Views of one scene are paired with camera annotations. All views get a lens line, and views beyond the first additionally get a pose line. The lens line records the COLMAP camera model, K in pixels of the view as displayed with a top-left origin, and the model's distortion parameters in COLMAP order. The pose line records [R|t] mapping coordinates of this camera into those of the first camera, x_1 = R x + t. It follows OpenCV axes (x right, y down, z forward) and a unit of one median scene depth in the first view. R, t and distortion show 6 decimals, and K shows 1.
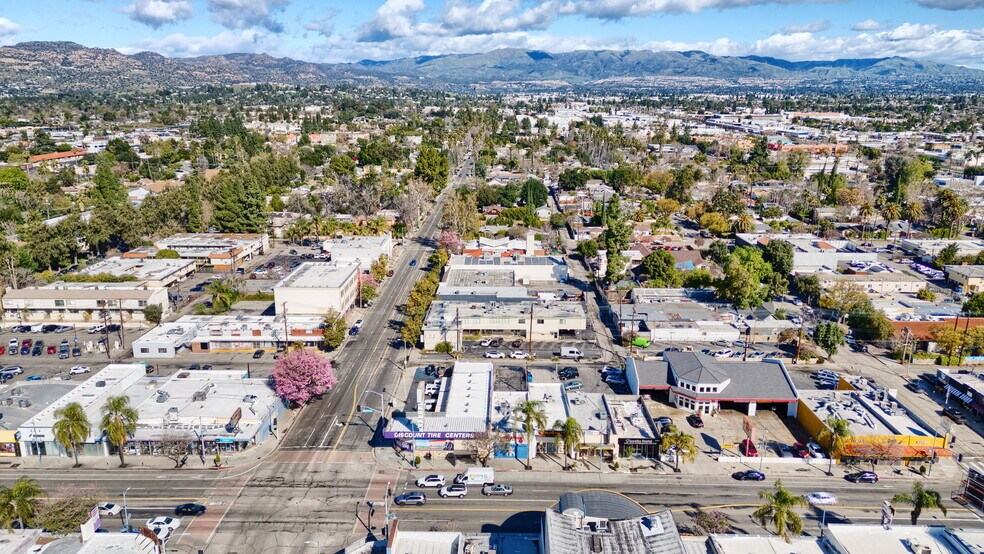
lens RADIAL K [[717.0, 0, 492.0], [0, 717.0, 277.0], [0, 0, 1]] dist [0.089816, -0.079945]
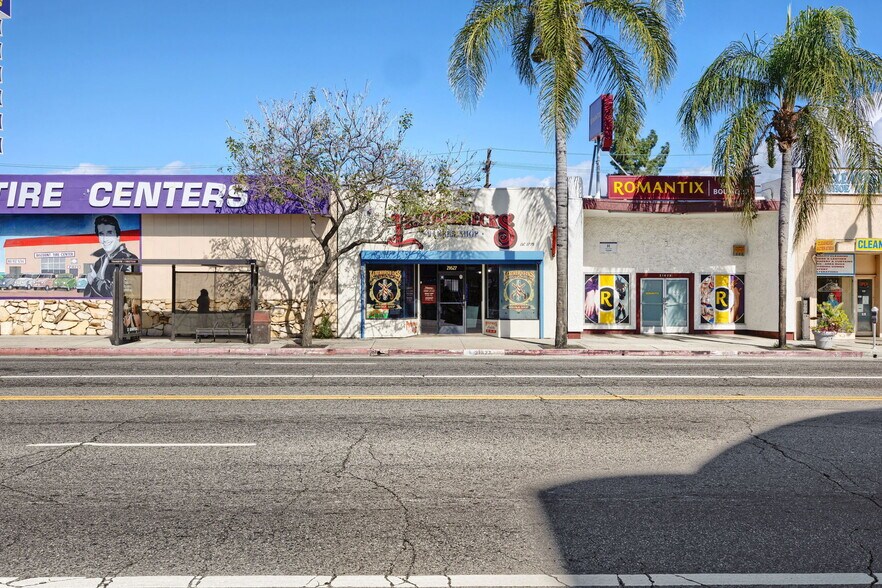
lens RADIAL K [[821.1, 0, 441.0], [0, 821.1, 294.0], [0, 0, 1]] dist [-0.007460, -0.002137]
pose [[0.998784, -0.004101, 0.049123, 0.009006], [0.016137, 0.968823, -0.247227, 0.208818], [-0.046578, 0.247719, 0.967712, 0.567664]]
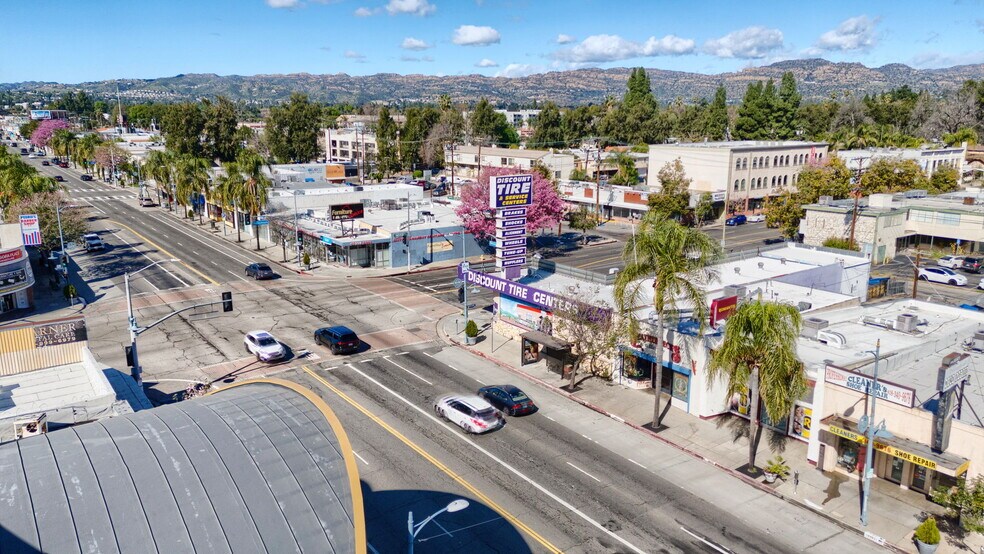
lens RADIAL K [[717.0, 0, 492.0], [0, 717.0, 277.0], [0, 0, 1]] dist [0.089816, -0.079945]
pose [[0.605384, 0.176169, -0.776193, 0.182209], [-0.196846, 0.978042, 0.068454, 0.129448], [0.771208, 0.111349, 0.626769, 0.496887]]
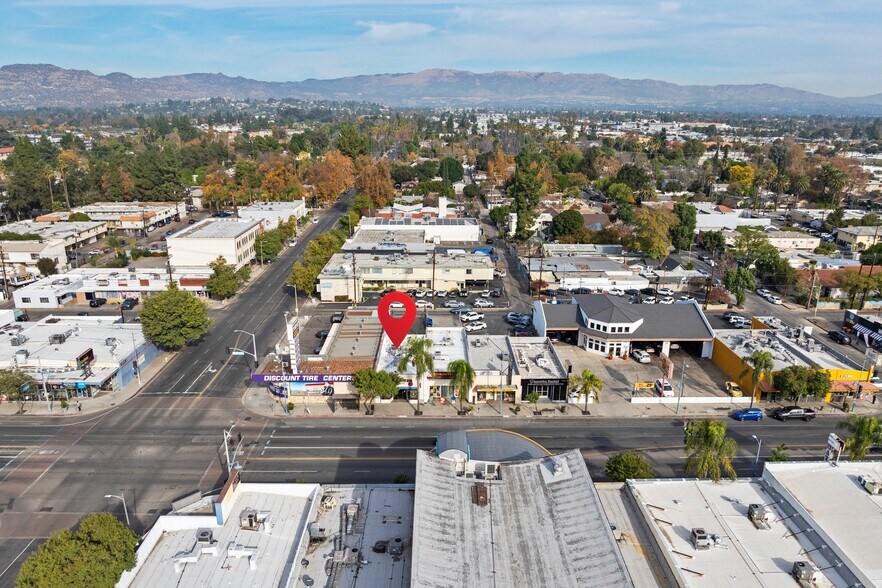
lens RADIAL K [[623.5, 0, 445.4], [0, 623.5, 317.5], [0, 0, 1]] dist [-0.026215, -0.002358]
pose [[0.999419, -0.007023, 0.033353, 0.040800], [0.004570, 0.997317, 0.073067, 0.065693], [-0.033776, -0.072873, 0.996769, 0.177783]]
